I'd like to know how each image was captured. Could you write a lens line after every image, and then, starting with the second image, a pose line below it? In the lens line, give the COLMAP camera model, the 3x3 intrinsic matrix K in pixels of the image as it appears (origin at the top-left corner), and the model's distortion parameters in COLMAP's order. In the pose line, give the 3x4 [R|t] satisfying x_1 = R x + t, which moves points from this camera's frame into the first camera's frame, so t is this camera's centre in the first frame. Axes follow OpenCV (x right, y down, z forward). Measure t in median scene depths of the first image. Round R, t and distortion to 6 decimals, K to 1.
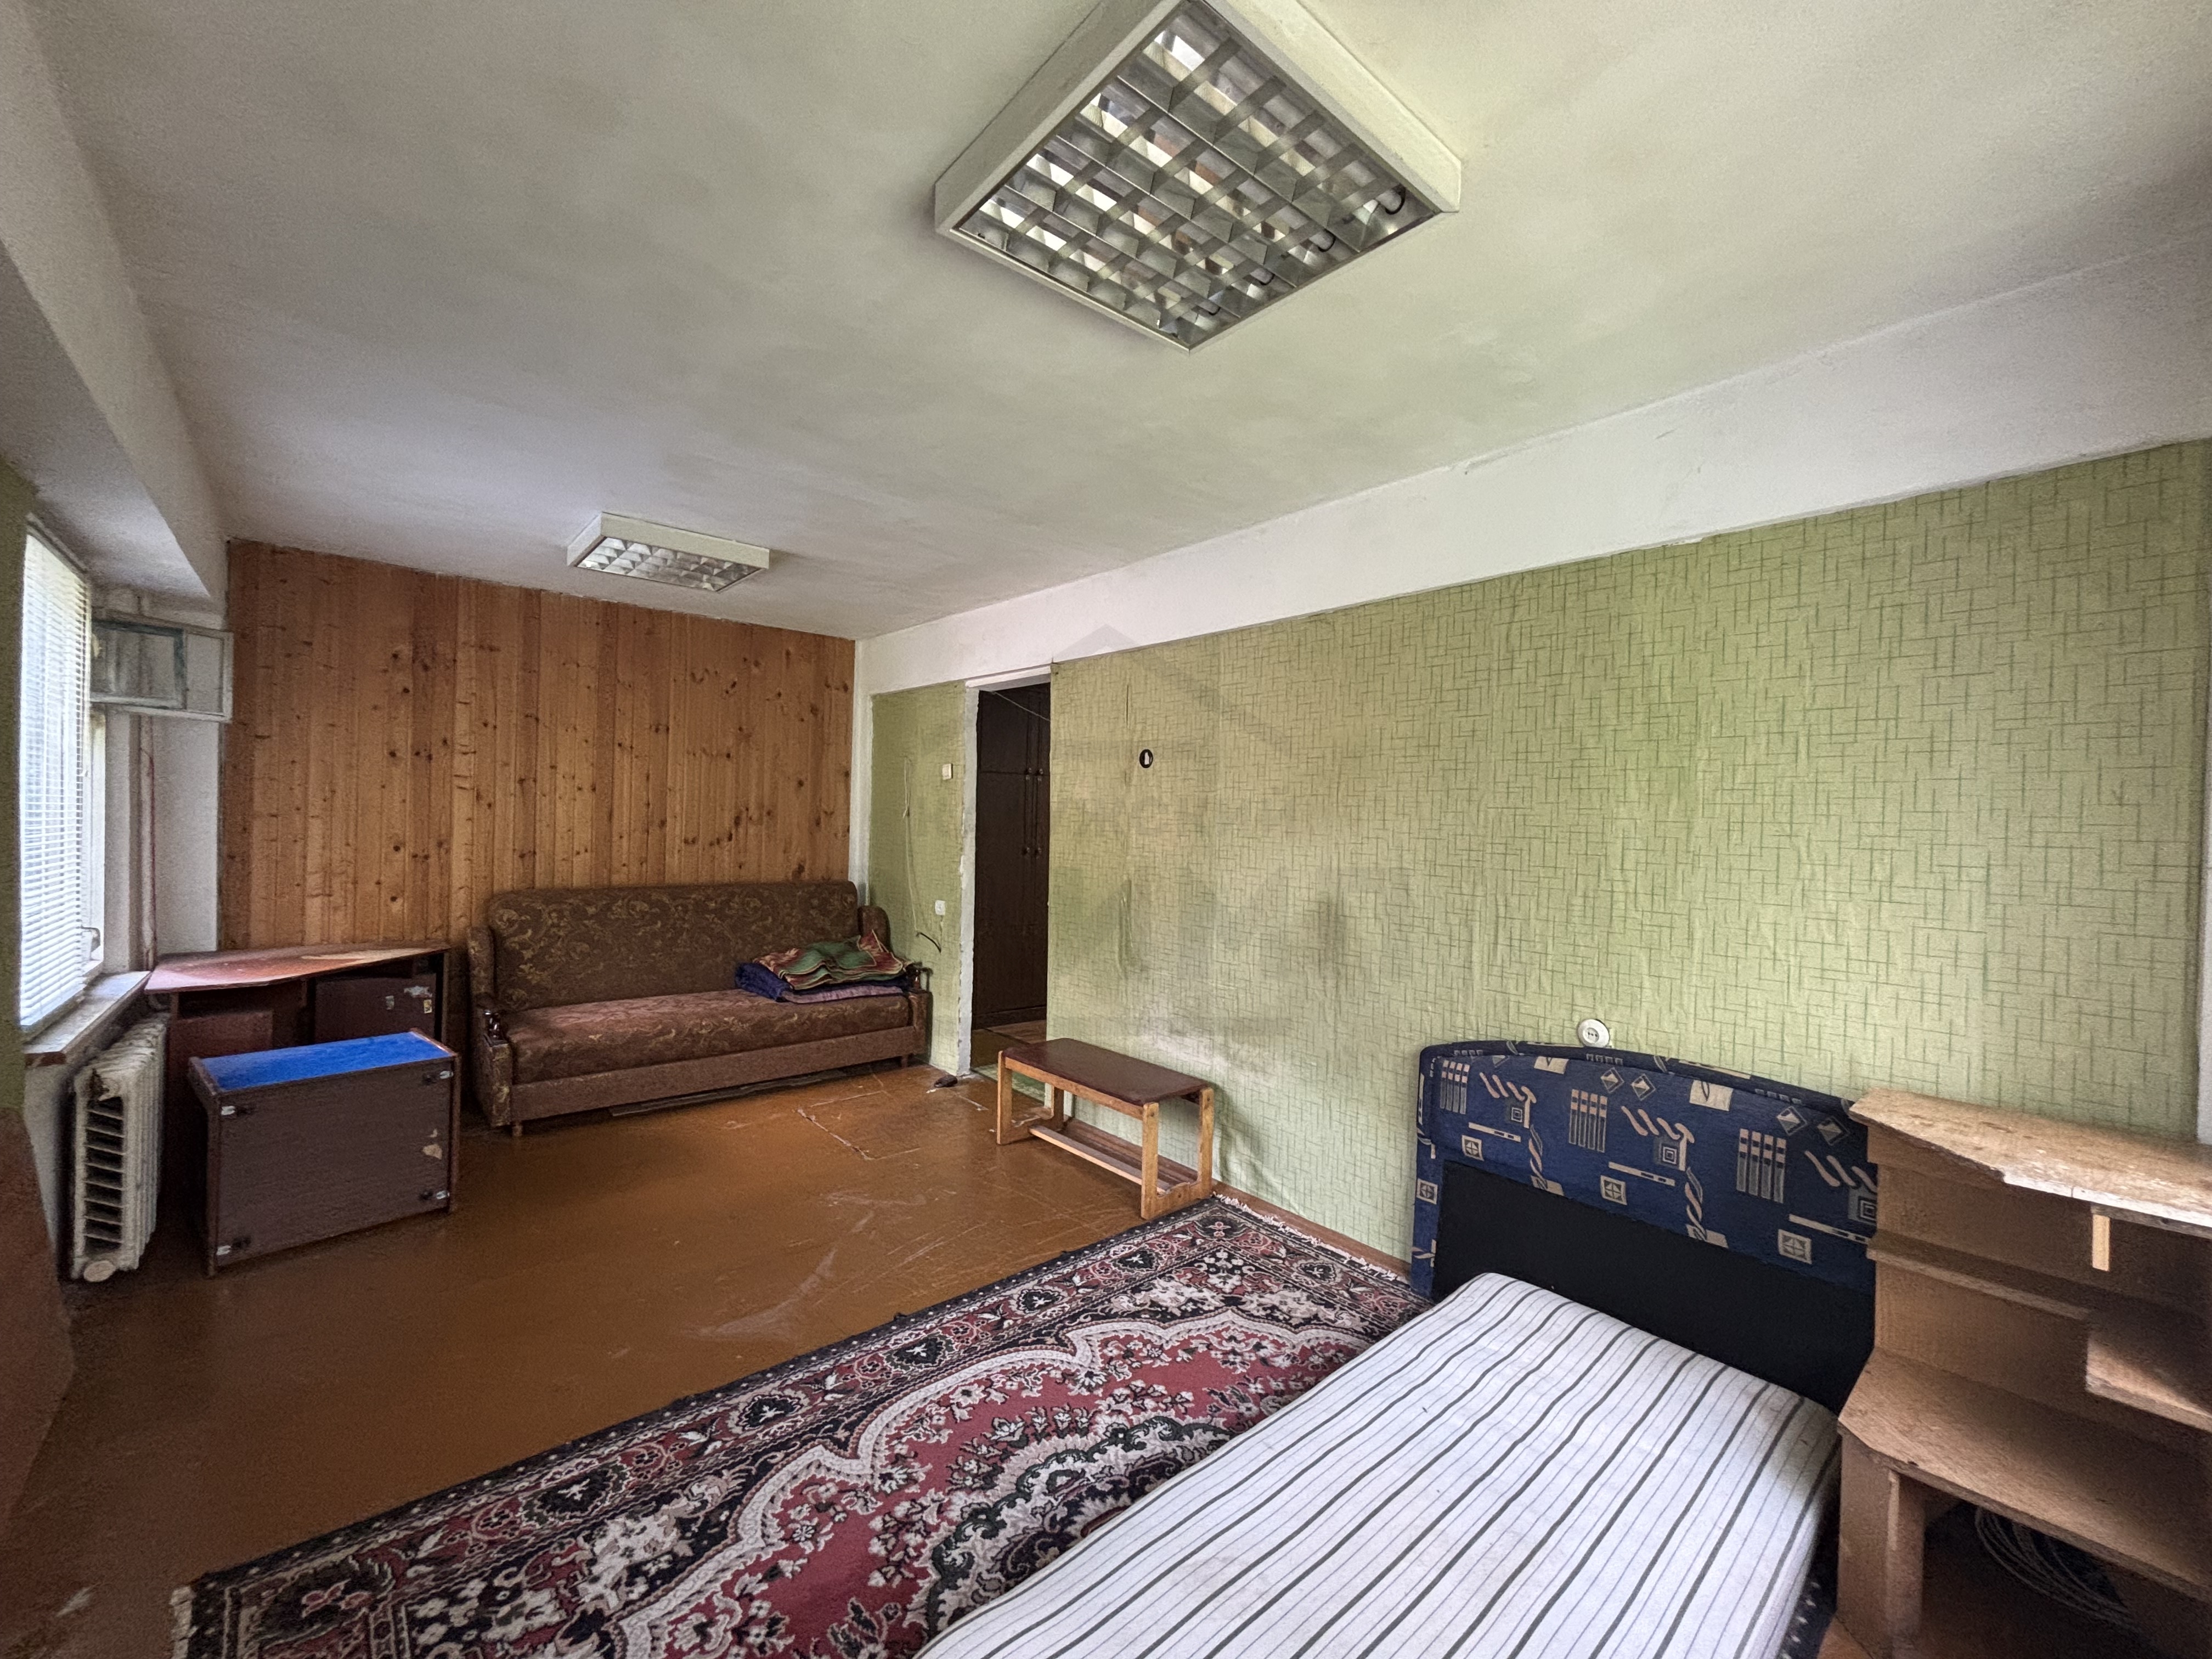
lens RADIAL K [[885.0, 0, 1126.6], [0, 885.0, 841.4], [0, 0, 1]] dist [-0.002488, -0.000276]
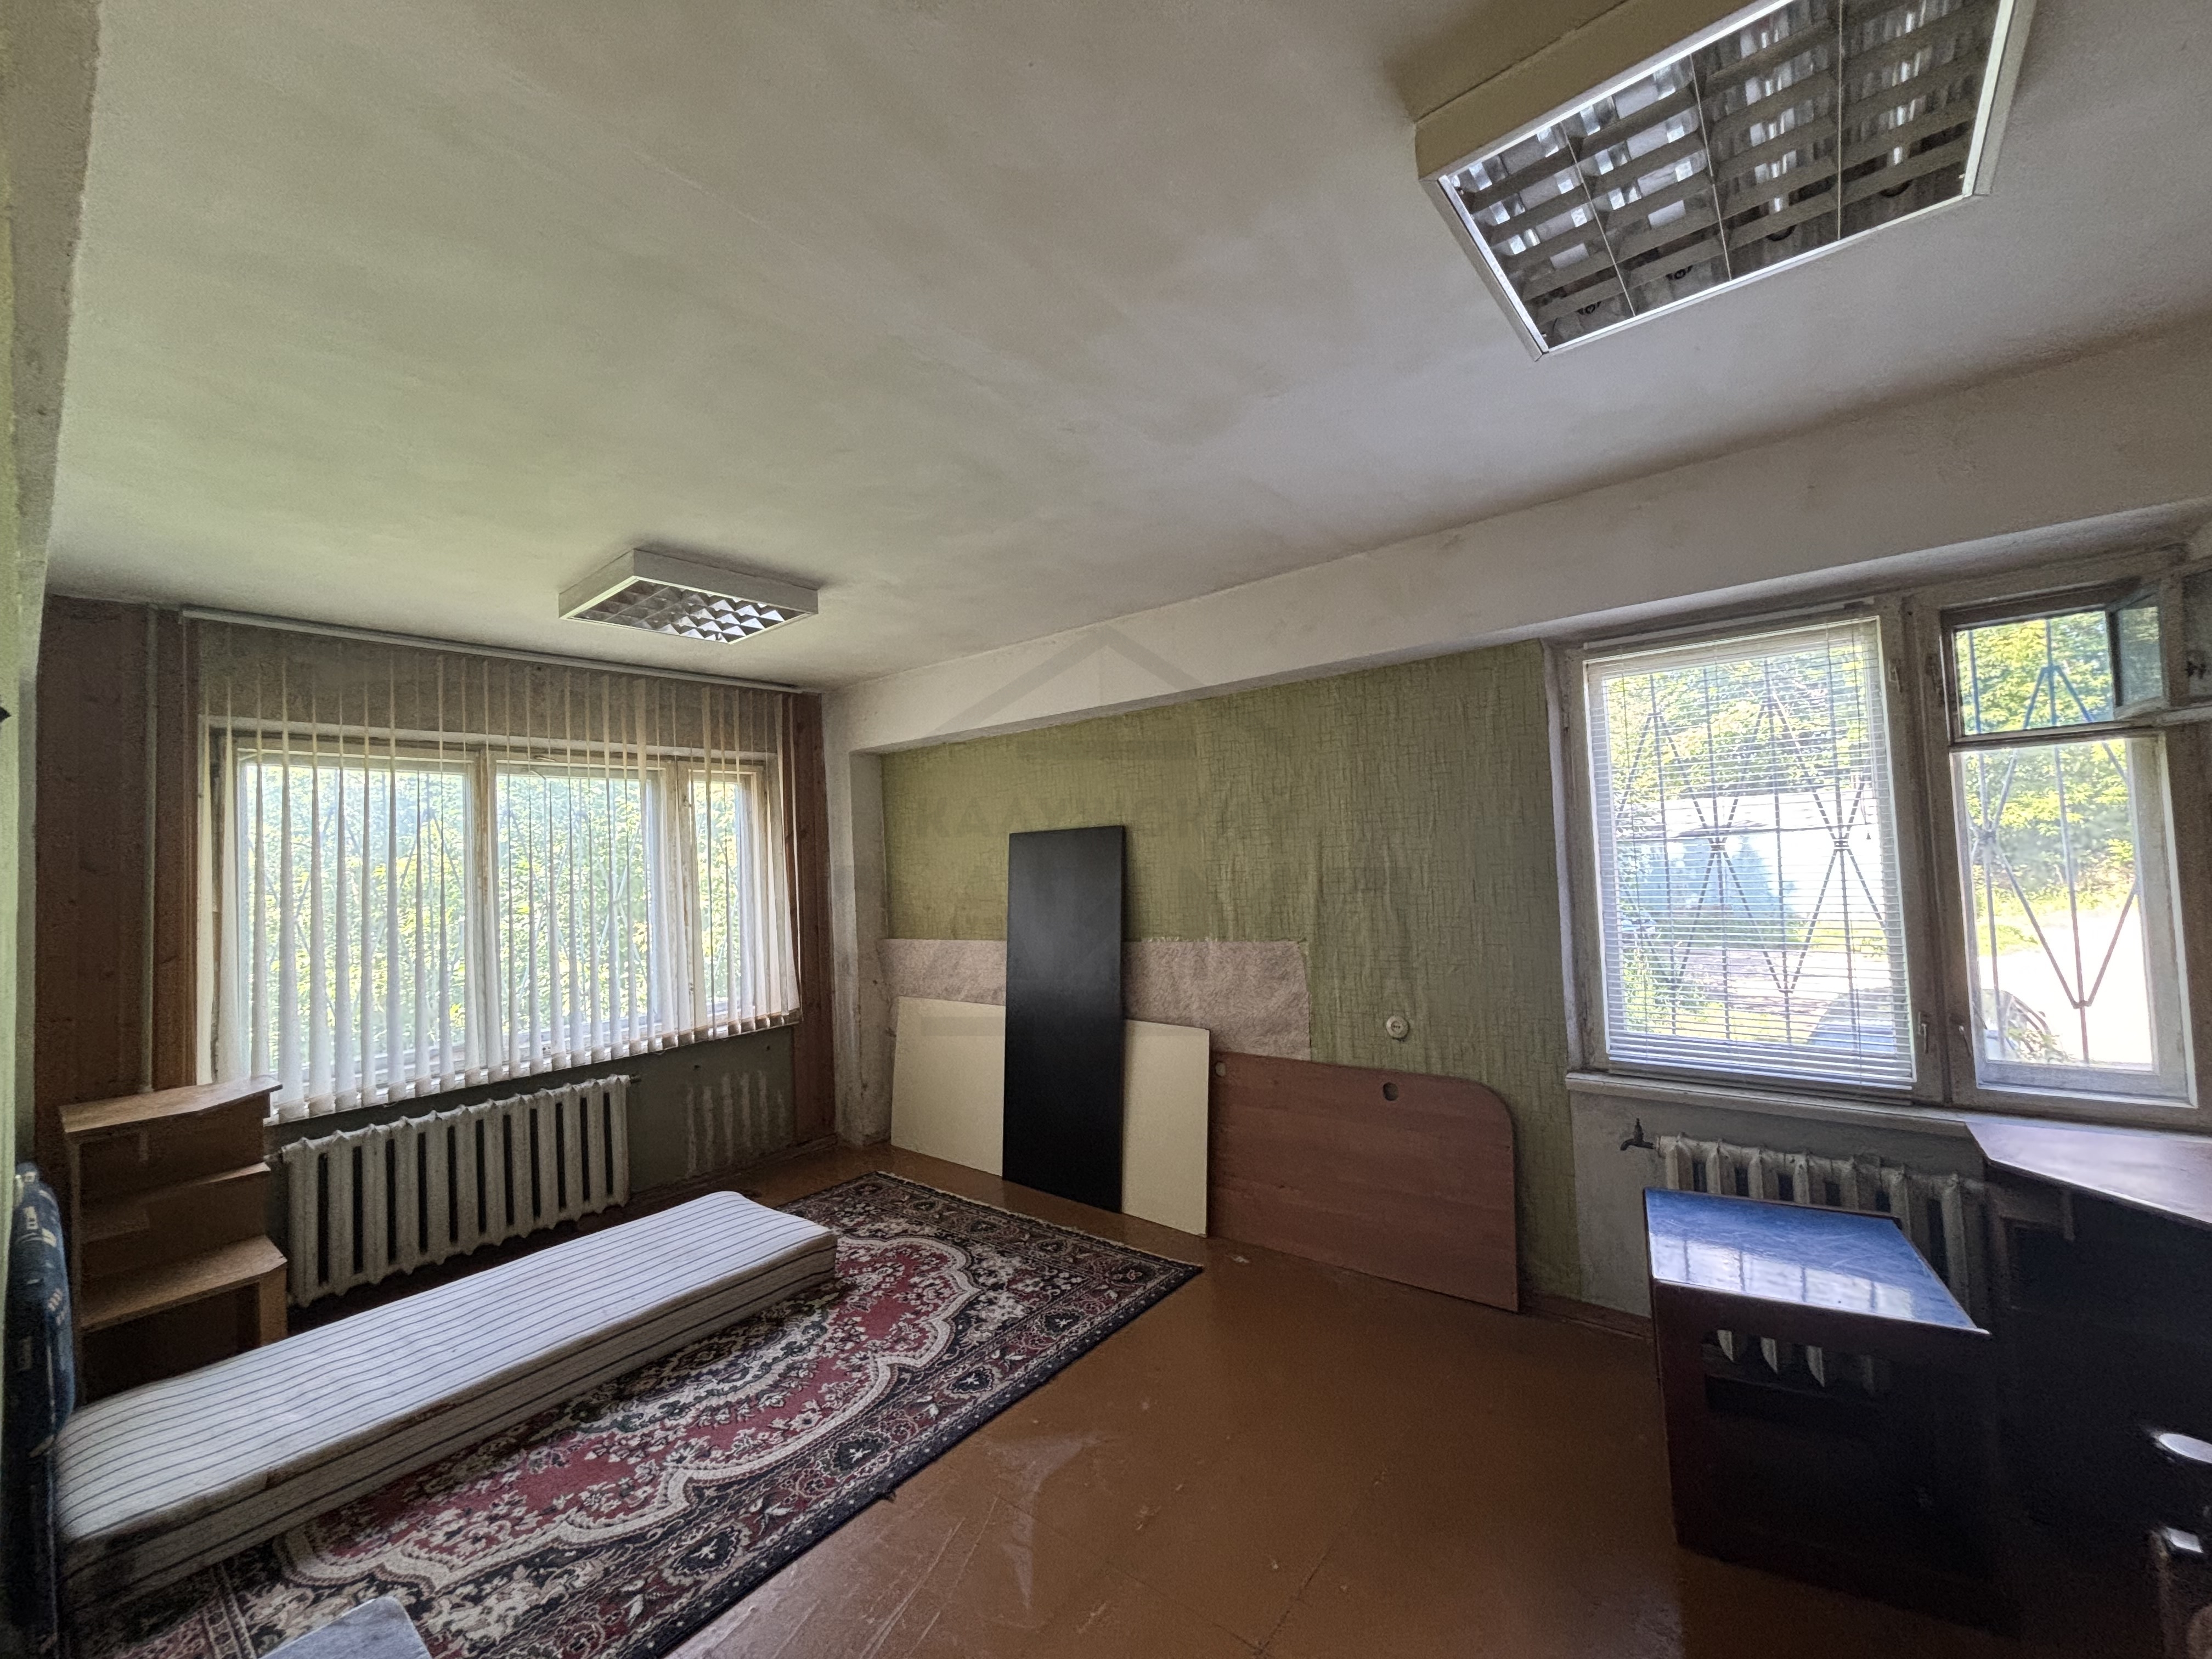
lens RADIAL K [[885.0, 0, 1103.7], [0, 885.0, 818.2], [0, 0, 1]] dist [-0.002488, -0.000276]
pose [[-0.989211, 0.002676, -0.146476, -0.412041], [0.008033, 0.999320, -0.035990, -0.100491], [0.146280, -0.036778, -0.988559, 2.306082]]
